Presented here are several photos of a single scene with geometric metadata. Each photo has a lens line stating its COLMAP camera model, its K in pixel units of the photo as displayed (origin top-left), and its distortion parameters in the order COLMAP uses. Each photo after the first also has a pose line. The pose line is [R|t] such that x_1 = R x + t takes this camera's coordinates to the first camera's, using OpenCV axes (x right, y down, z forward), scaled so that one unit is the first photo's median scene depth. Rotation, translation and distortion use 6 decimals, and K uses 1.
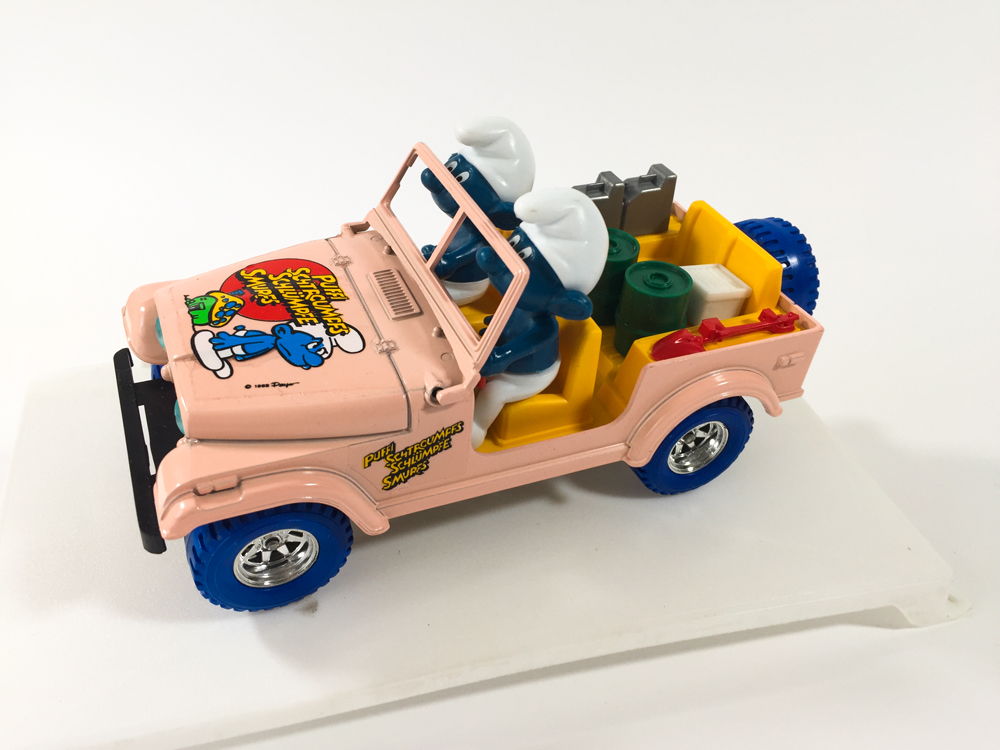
lens RADIAL K [[864.9, 0, 489.7], [0, 864.9, 374.1], [0, 0, 1]] dist [0.053569, 0.001053]
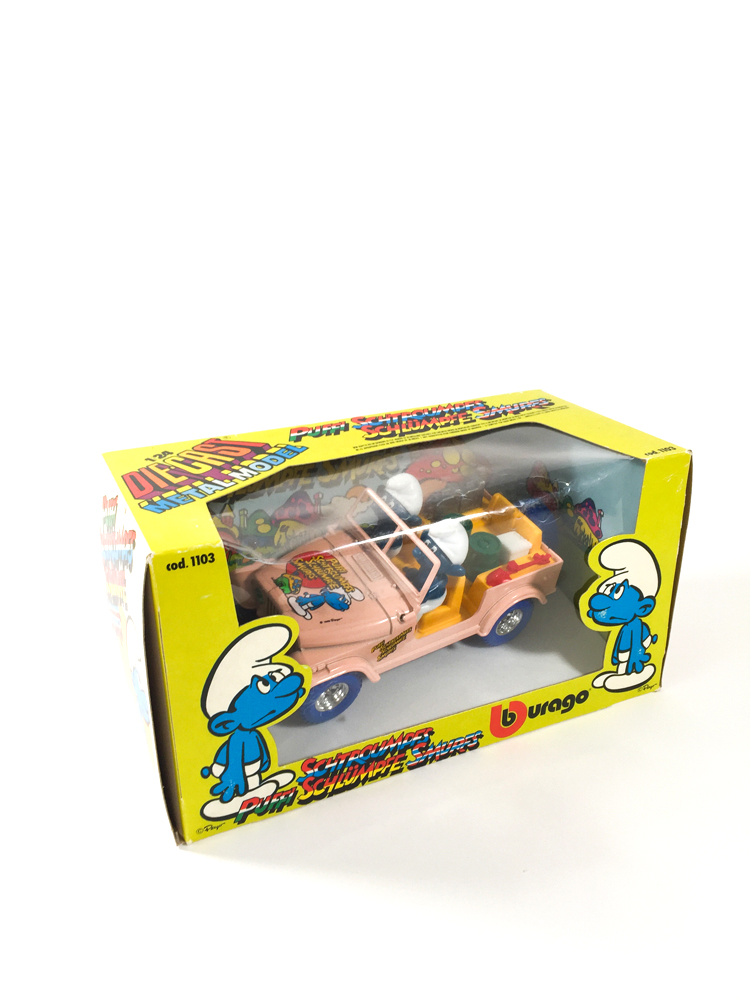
lens RADIAL K [[864.9, 0, 368.2], [0, 864.9, 499.1], [0, 0, 1]] dist [0.053569, 0.001053]
pose [[0.987263, -0.077642, 0.138862, -0.394438], [0.077572, 0.996969, 0.005923, -0.273322], [-0.138901, 0.004924, 0.990294, -1.101477]]
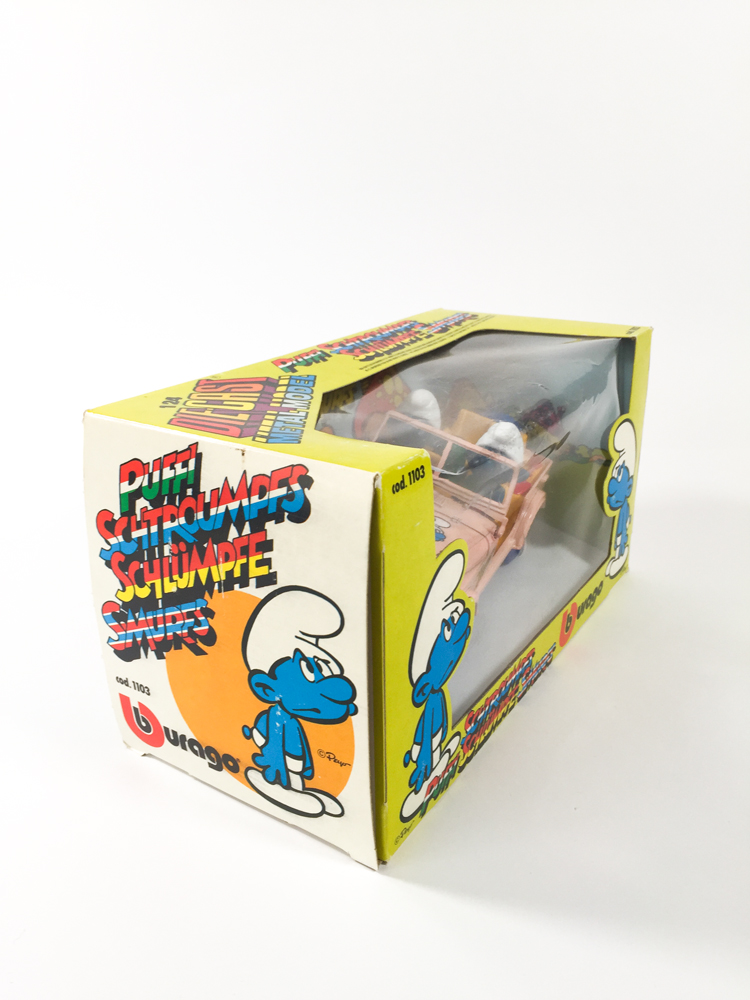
lens RADIAL K [[864.9, 0, 368.2], [0, 864.9, 499.1], [0, 0, 1]] dist [0.053569, 0.001053]
pose [[0.749513, -0.255848, 0.610551, -1.344150], [0.270968, 0.960064, 0.069670, -0.247587], [-0.603993, 0.113221, 0.788907, -0.380708]]
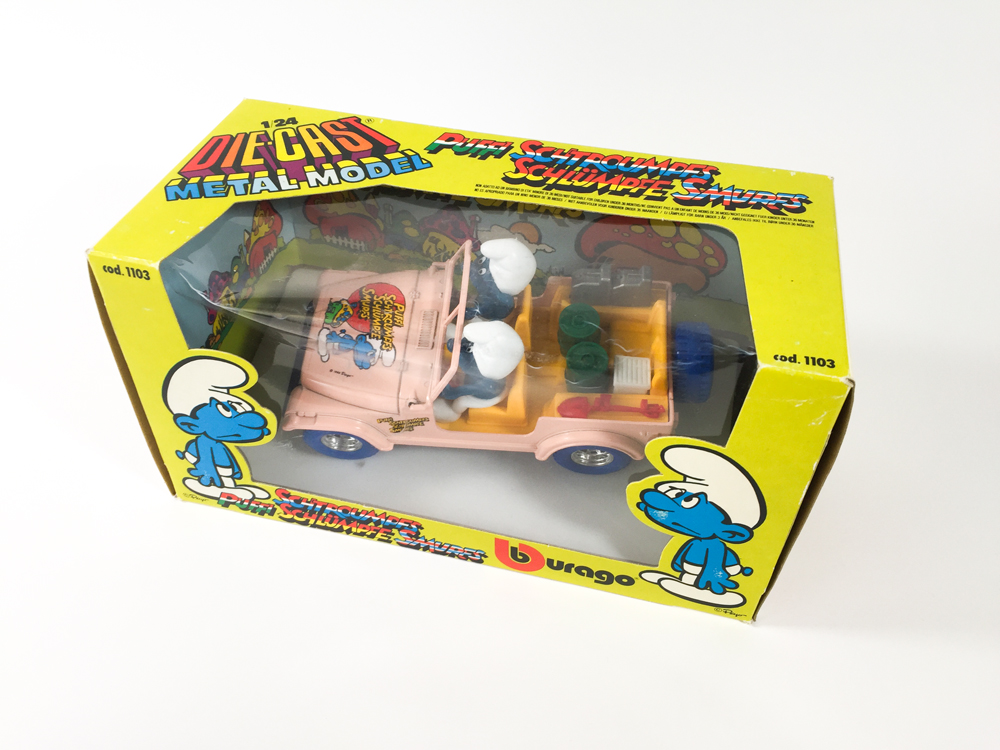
lens RADIAL K [[864.9, 0, 489.7], [0, 864.9, 374.1], [0, 0, 1]] dist [0.053569, 0.001053]
pose [[0.871546, 0.341230, -0.352092, 0.674738], [-0.198236, 0.902018, 0.383492, -0.734497], [0.448453, -0.264434, 0.853794, -0.502185]]
